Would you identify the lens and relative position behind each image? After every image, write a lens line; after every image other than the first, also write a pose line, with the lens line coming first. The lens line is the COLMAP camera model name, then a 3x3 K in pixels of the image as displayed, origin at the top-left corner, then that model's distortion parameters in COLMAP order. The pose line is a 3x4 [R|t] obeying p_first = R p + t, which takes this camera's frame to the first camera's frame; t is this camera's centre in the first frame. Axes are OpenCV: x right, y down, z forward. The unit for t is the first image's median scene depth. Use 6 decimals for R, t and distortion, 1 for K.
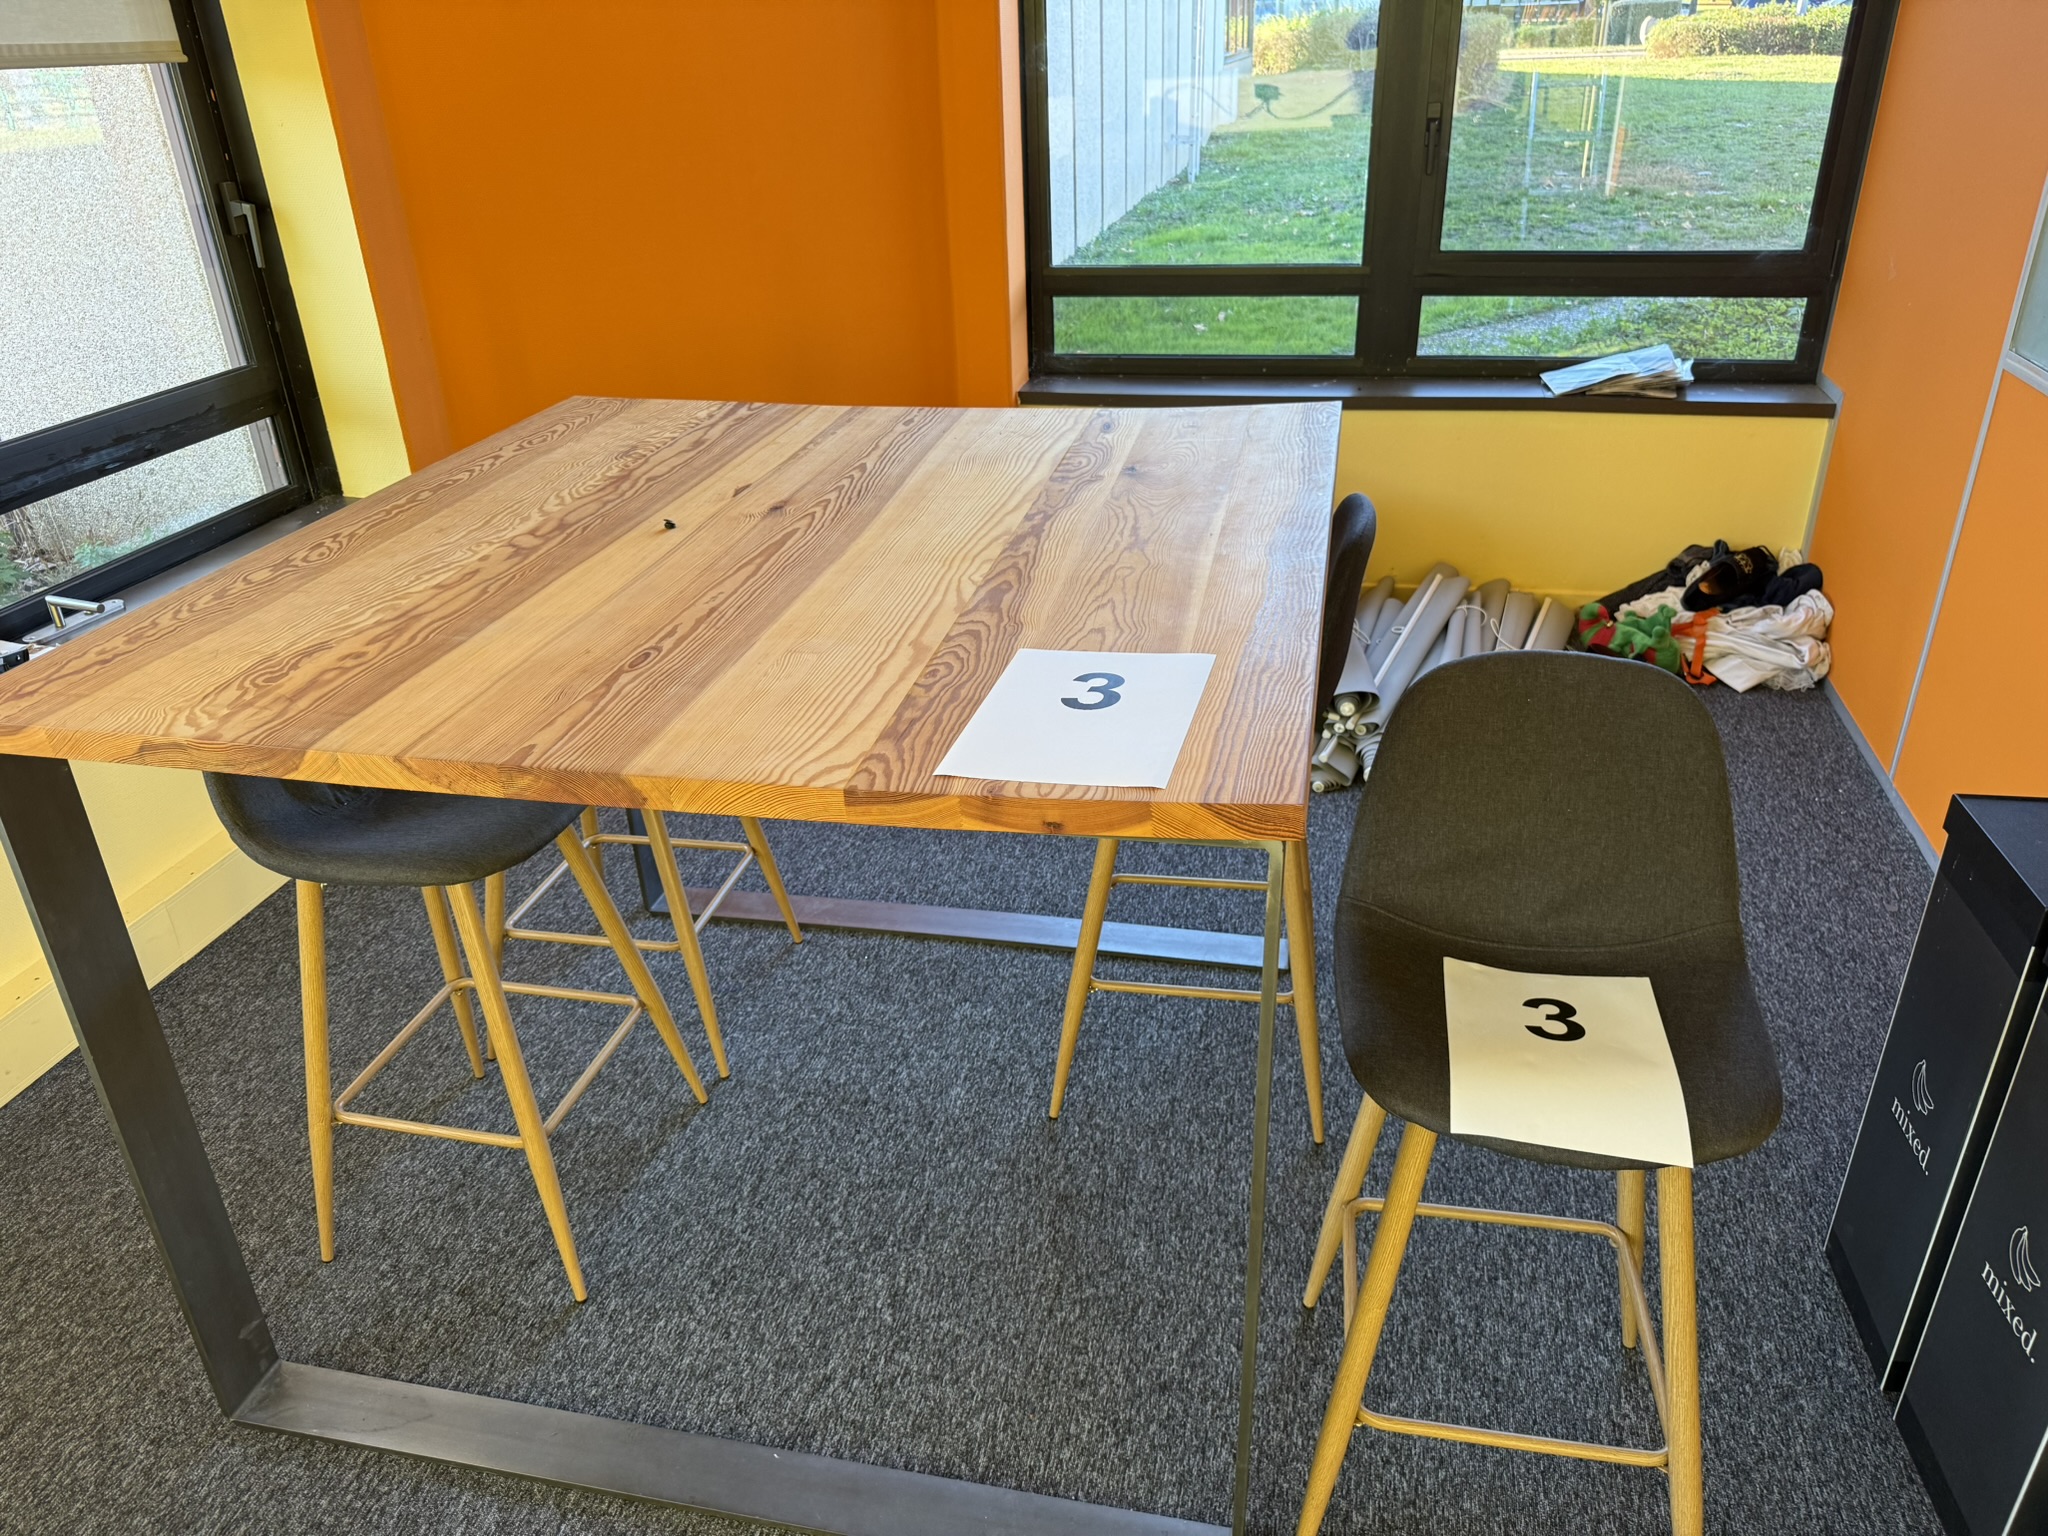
lens RADIAL K [[1429.5, 0, 1024.3], [0, 1429.5, 743.7], [0, 0, 1]] dist [-0.034977, -0.011127]
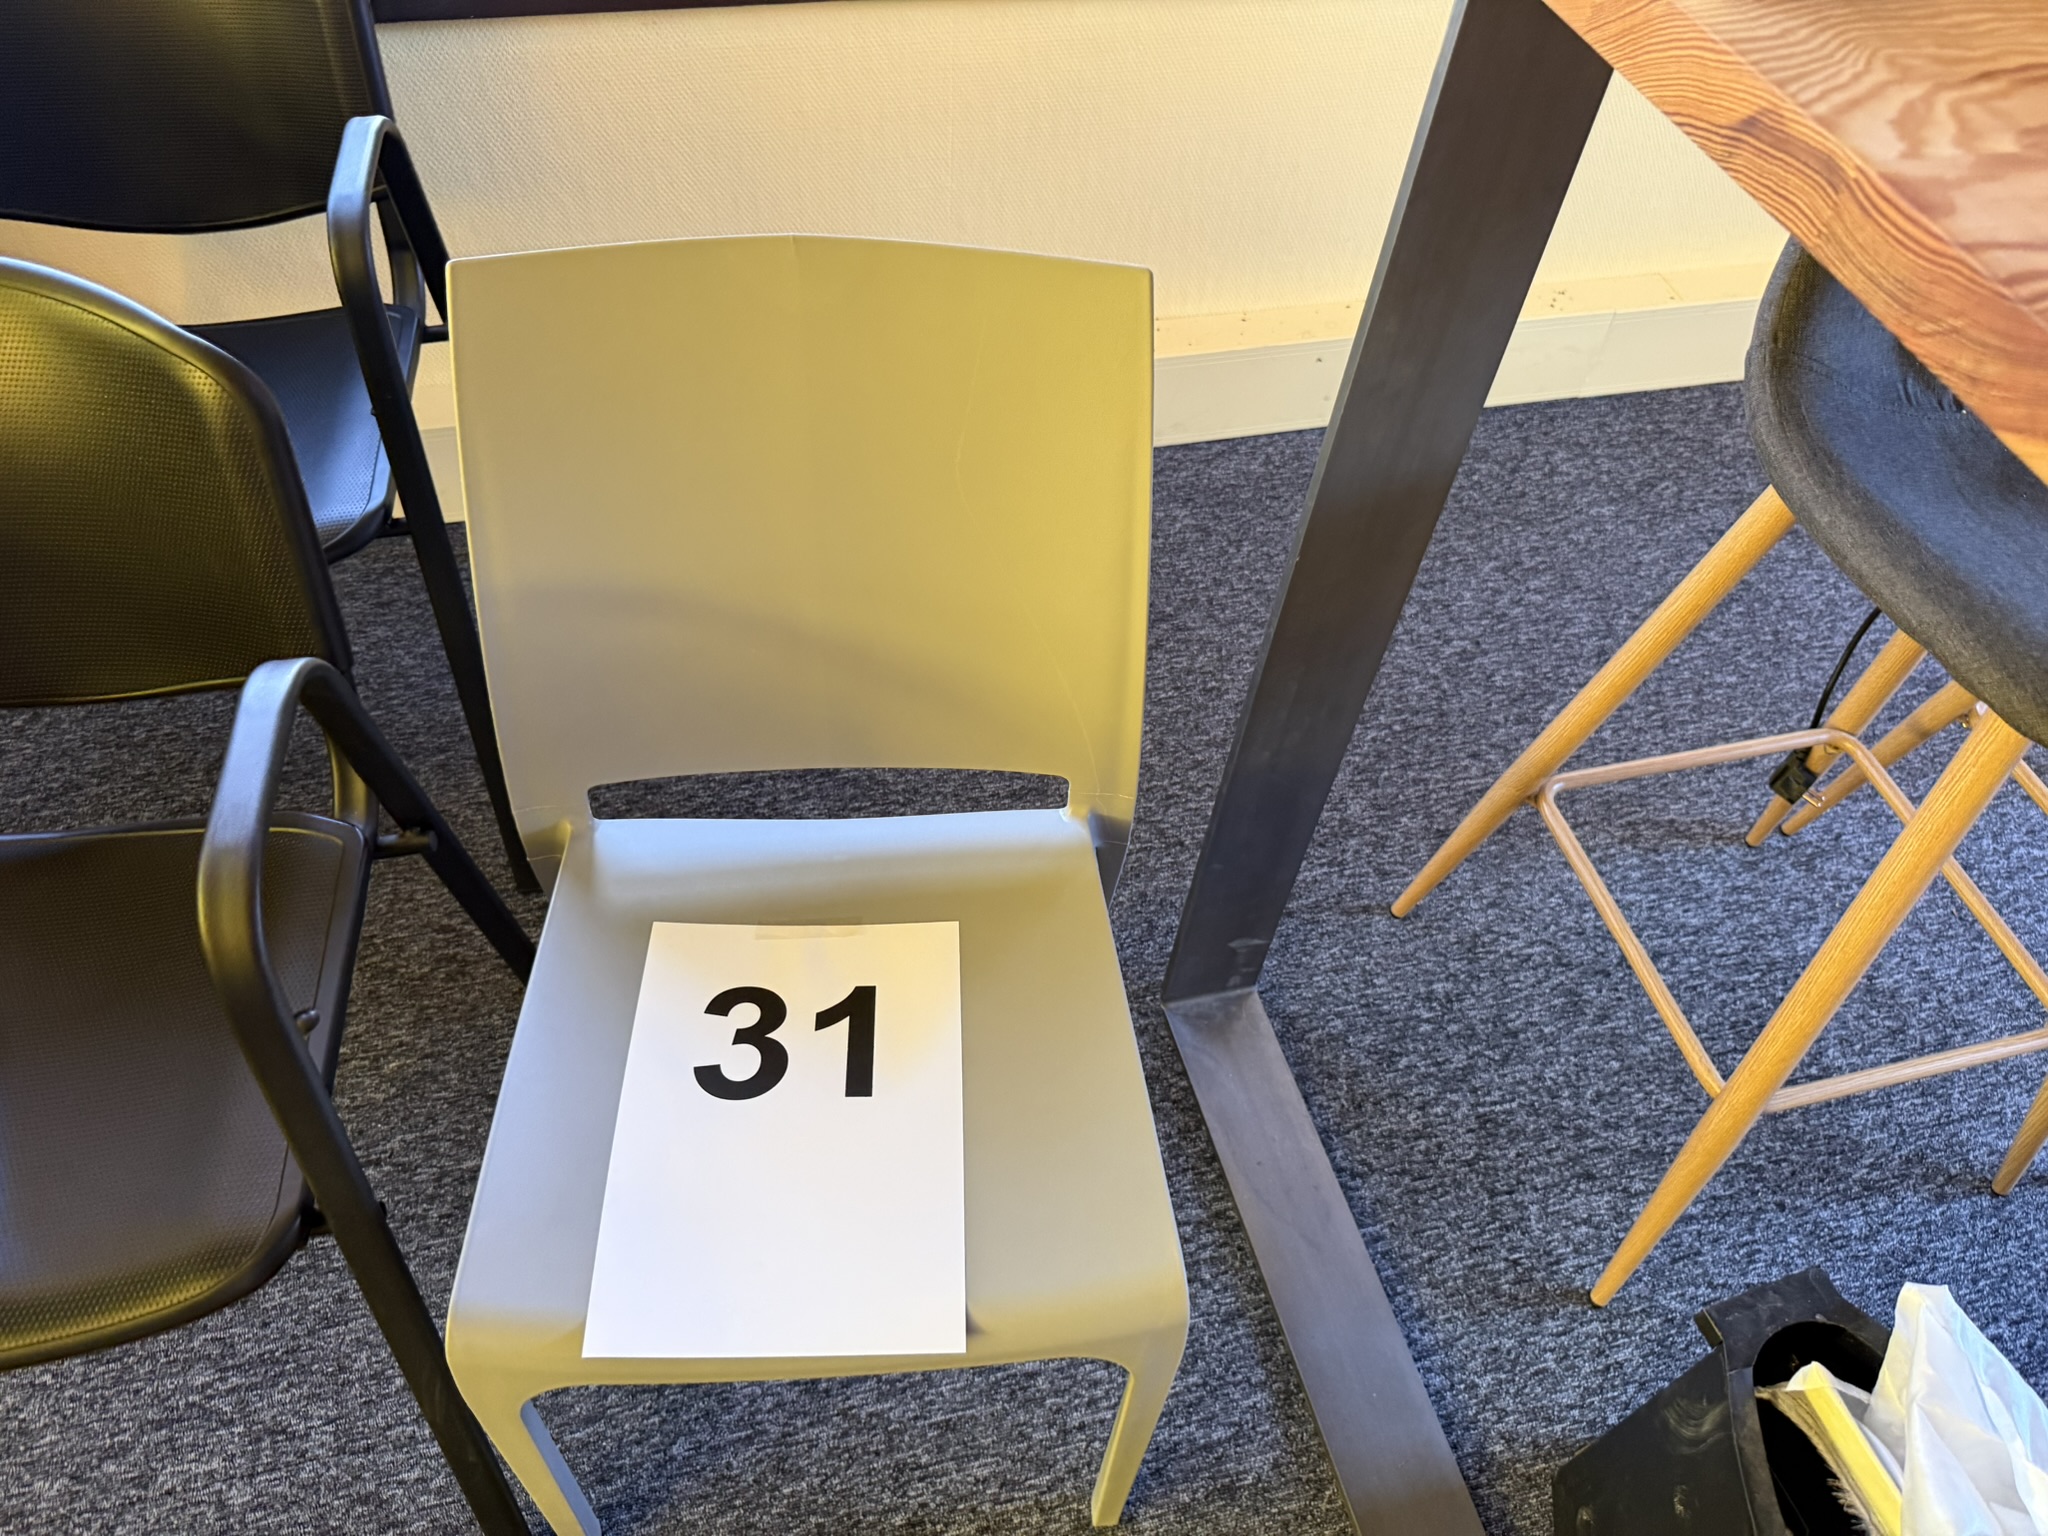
lens RADIAL K [[1429.5, 0, 1024.3], [0, 1429.5, 743.7], [0, 0, 1]] dist [-0.034977, -0.011127]
pose [[0.447028, 0.723351, -0.526240, -0.280681], [-0.453902, 0.690358, 0.563363, -0.003363], [0.770804, -0.012978, 0.636940, 0.432864]]
